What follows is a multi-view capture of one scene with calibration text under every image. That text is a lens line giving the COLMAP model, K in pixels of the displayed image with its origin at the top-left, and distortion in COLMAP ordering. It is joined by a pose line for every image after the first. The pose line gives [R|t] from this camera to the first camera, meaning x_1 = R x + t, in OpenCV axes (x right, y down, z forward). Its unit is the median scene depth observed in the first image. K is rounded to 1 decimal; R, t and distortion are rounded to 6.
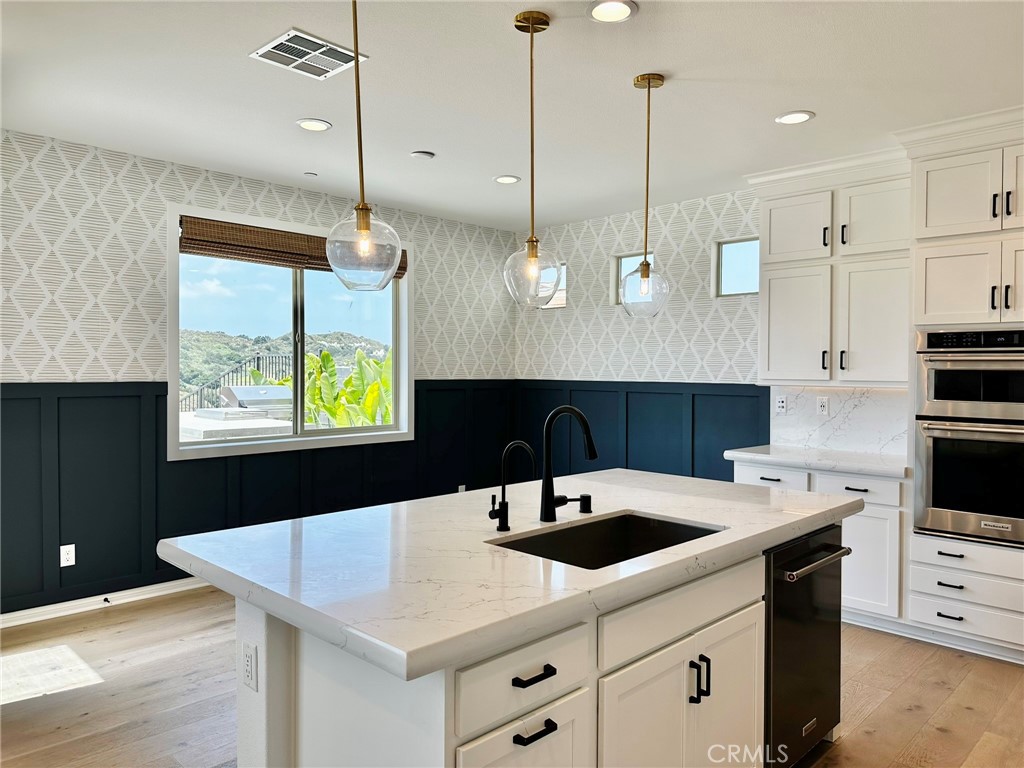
lens RADIAL K [[715.6, 0, 512.0], [0, 715.6, 377.9], [0, 0, 1]] dist [0.097241, -0.133967]
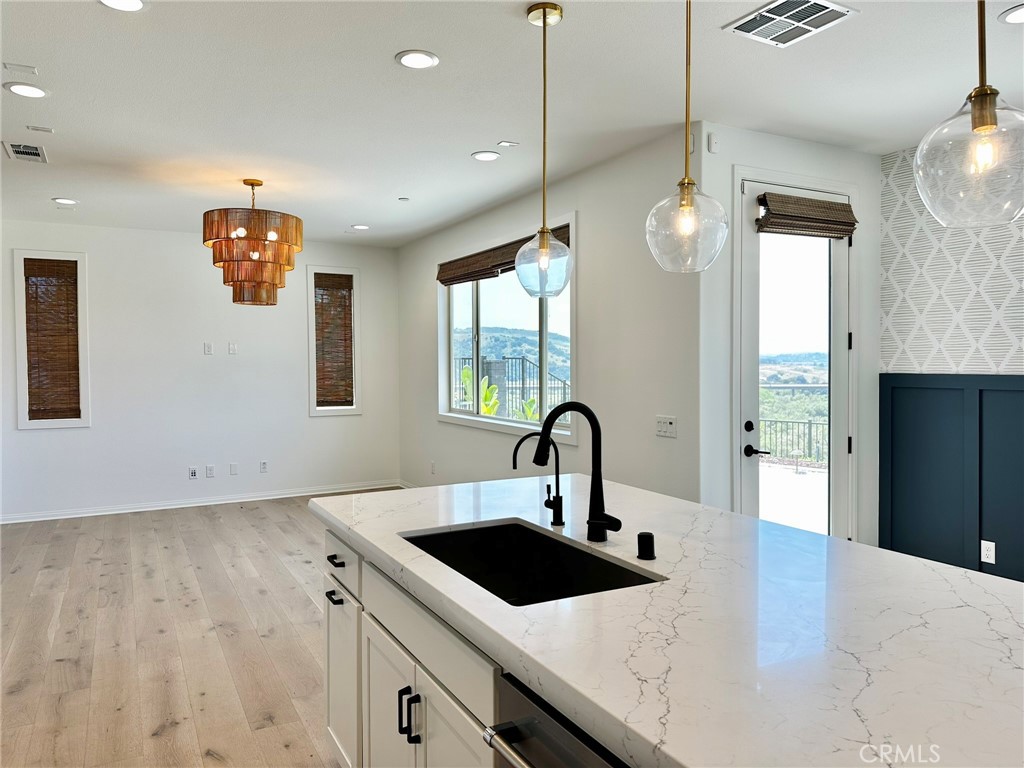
lens RADIAL K [[724.3, 0, 501.3], [0, 724.3, 382.9], [0, 0, 1]] dist [0.071271, -0.104622]
pose [[-0.305969, 0.021850, -0.951791, 0.482106], [-0.007916, 0.999644, 0.025493, -0.002180], [0.952009, 0.015334, -0.305687, 0.627283]]
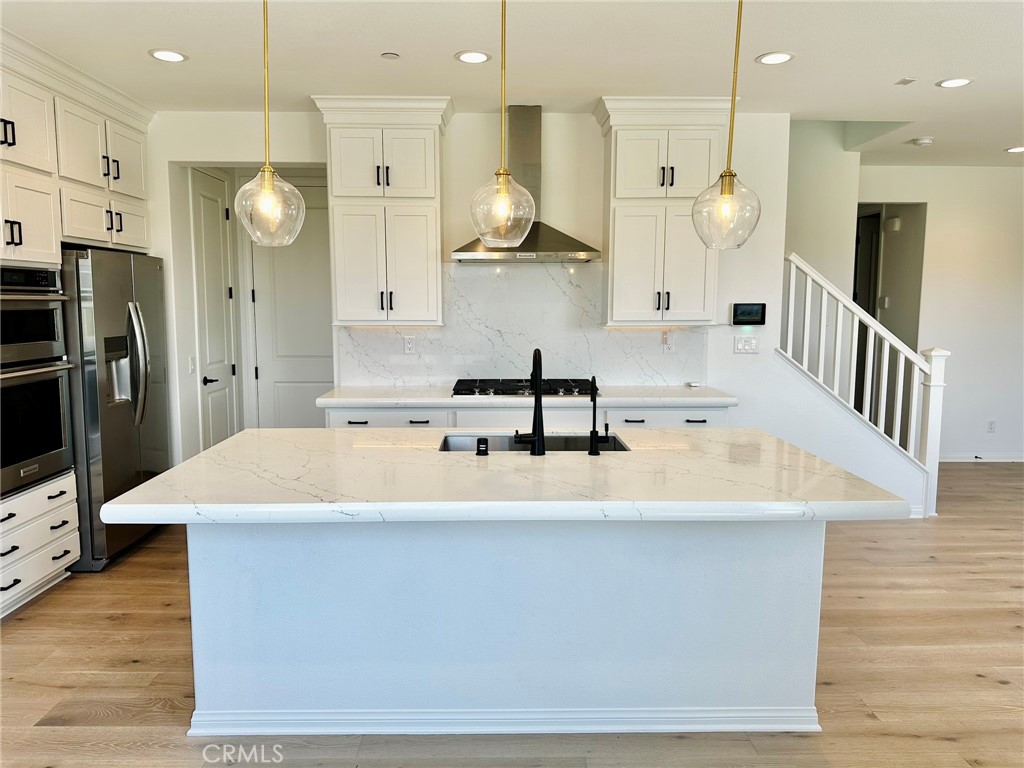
lens RADIAL K [[724.3, 0, 501.3], [0, 724.3, 382.9], [0, 0, 1]] dist [0.071271, -0.104622]
pose [[-0.707844, -0.087450, 0.700935, -0.371725], [0.002591, 0.991979, 0.126378, -0.028675], [-0.706364, 0.091272, -0.701940, 0.989547]]
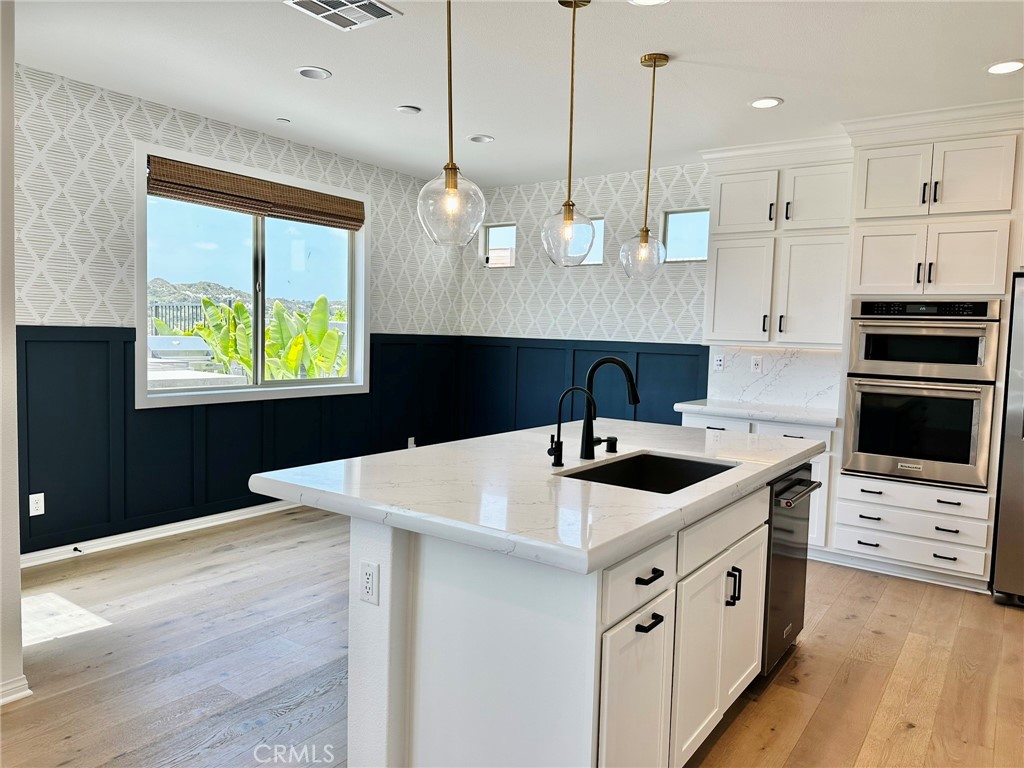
lens RADIAL K [[715.6, 0, 512.0], [0, 715.6, 377.9], [0, 0, 1]] dist [0.097241, -0.133967]
pose [[0.986373, 0.014160, 0.163915, -0.137645], [-0.023355, 0.998251, 0.054306, 0.007760], [-0.162860, -0.057394, 0.984978, -0.043670]]
